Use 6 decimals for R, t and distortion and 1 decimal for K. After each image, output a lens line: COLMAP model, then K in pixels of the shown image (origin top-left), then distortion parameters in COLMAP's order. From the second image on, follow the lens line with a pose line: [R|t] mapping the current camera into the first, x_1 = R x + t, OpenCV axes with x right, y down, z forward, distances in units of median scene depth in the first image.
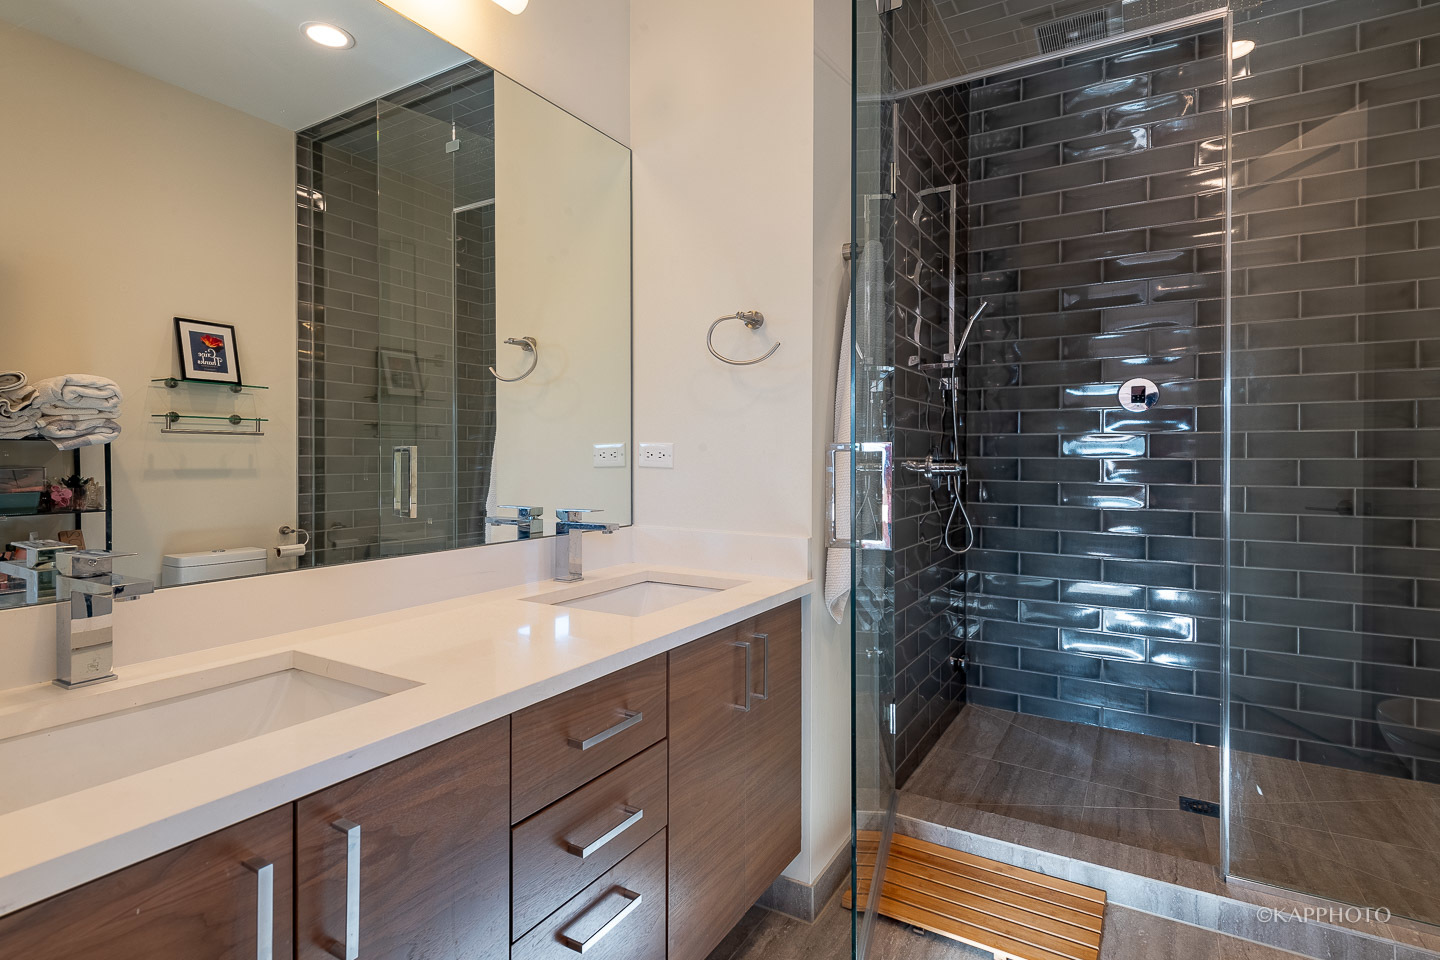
lens RADIAL K [[710.6, 0, 723.2], [0, 710.6, 457.4], [0, 0, 1]] dist [0.011799, -0.002174]
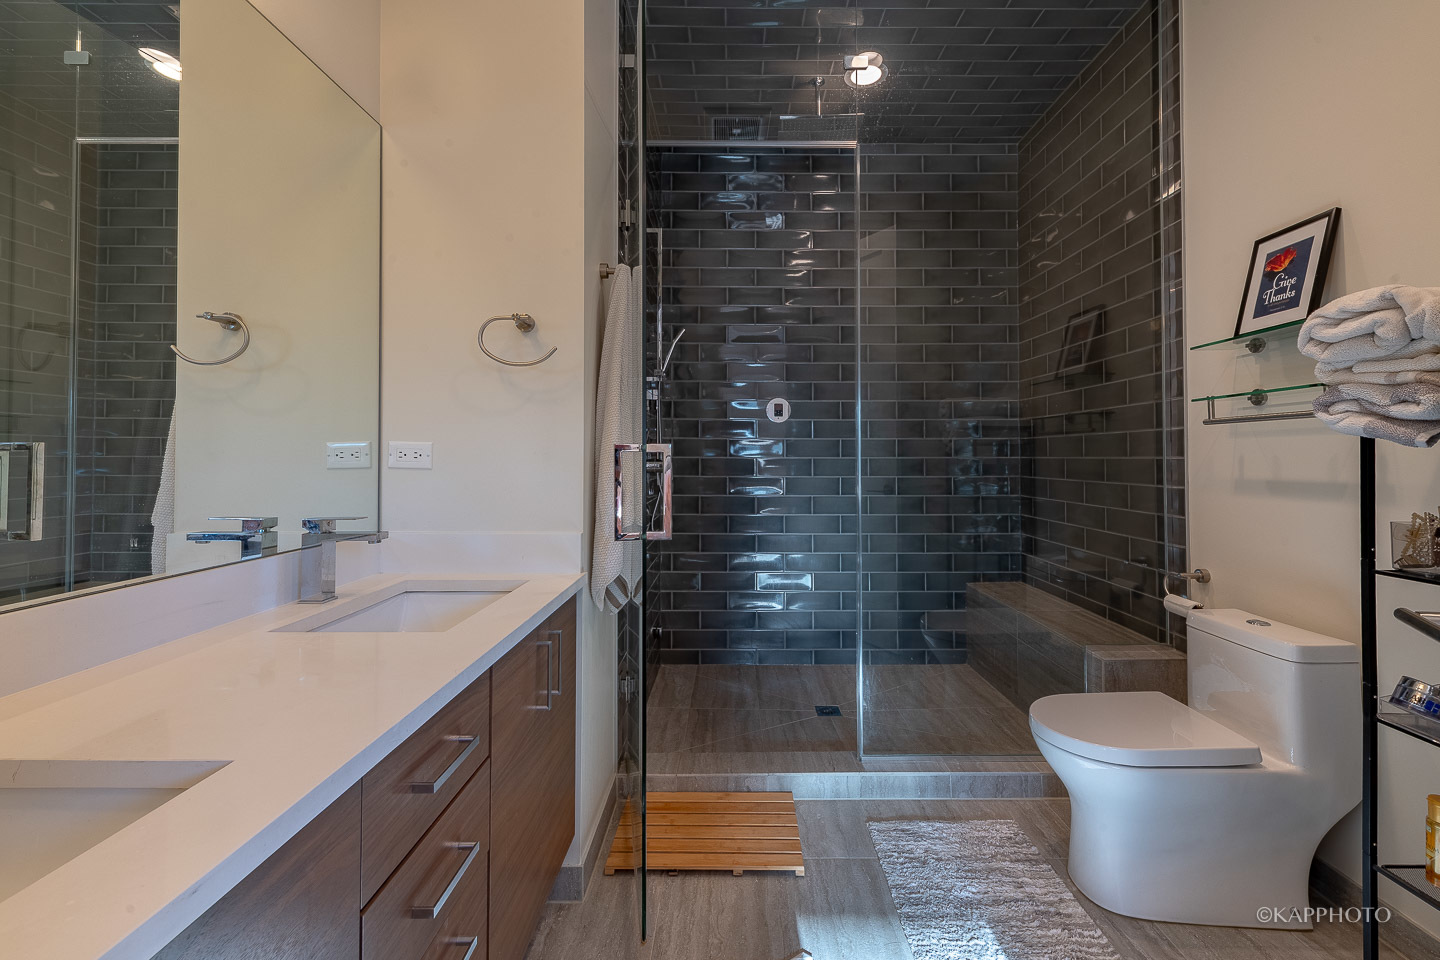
lens RADIAL K [[619.1, 0, 724.4], [0, 619.1, 444.0], [0, 0, 1]] dist [0.013876, -0.005610]
pose [[0.860734, 0.009839, 0.508960, -0.148988], [0.000883, 0.999783, -0.020821, -0.000458], [-0.509055, 0.018371, 0.860538, 0.081066]]
